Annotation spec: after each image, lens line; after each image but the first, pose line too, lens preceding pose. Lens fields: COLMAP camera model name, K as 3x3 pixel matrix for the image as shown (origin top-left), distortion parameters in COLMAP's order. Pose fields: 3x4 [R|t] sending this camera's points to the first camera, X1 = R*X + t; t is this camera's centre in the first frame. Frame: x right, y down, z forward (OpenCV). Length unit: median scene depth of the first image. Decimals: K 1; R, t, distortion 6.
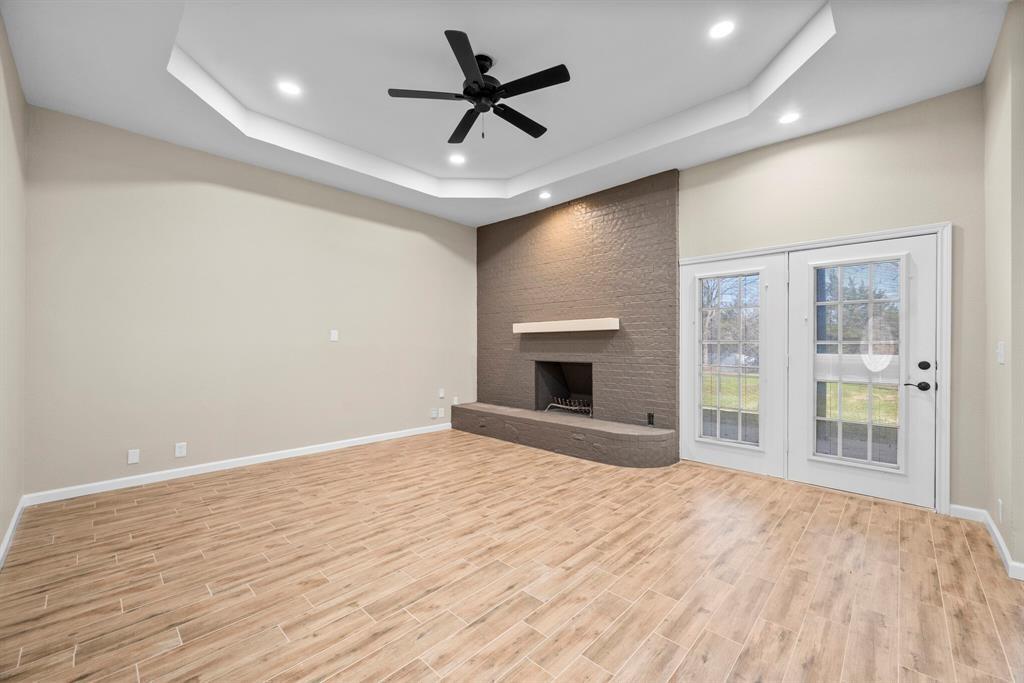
lens RADIAL K [[413.6, 0, 524.6], [0, 413.6, 344.1], [0, 0, 1]] dist [0.000225, 0.000525]
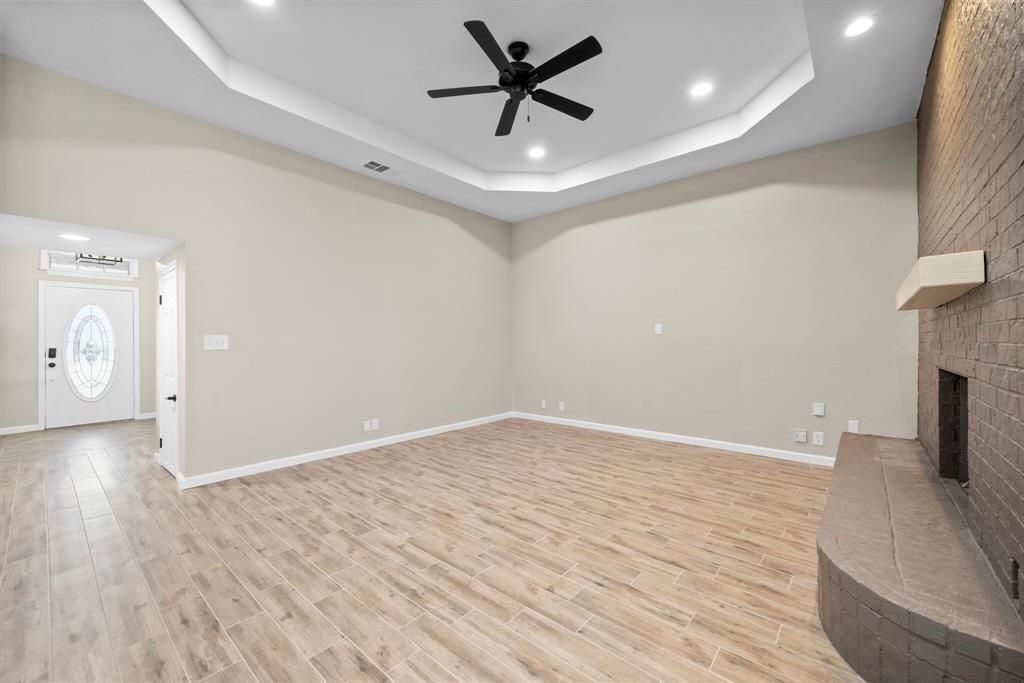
lens RADIAL K [[413.6, 0, 507.5], [0, 413.6, 341.3], [0, 0, 1]] dist [0.000225, 0.000525]
pose [[0.015711, -0.004319, -0.999867, 0.694651], [0.005965, 0.999973, -0.004226, 0.015273], [0.999859, -0.005898, 0.015736, 0.751761]]
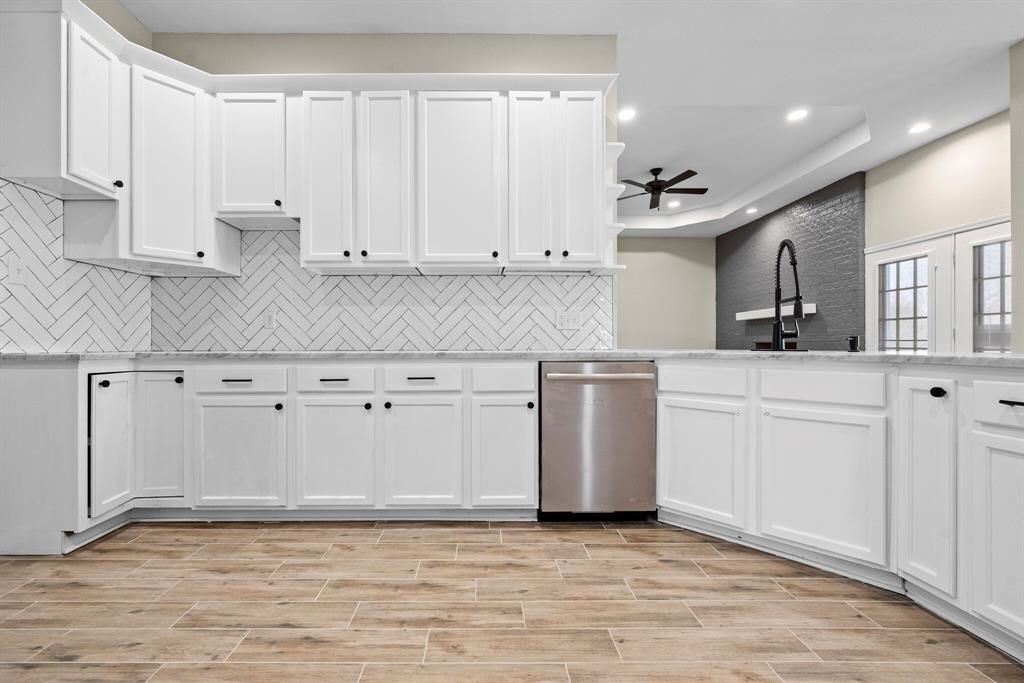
lens RADIAL K [[413.6, 0, 477.9], [0, 413.6, 342.6], [0, 0, 1]] dist [0.000225, 0.000525]
pose [[0.673103, -0.005072, -0.739531, 0.560934], [0.005474, 0.999983, -0.001877, 0.057160], [0.739528, -0.002785, 0.673120, -0.634538]]
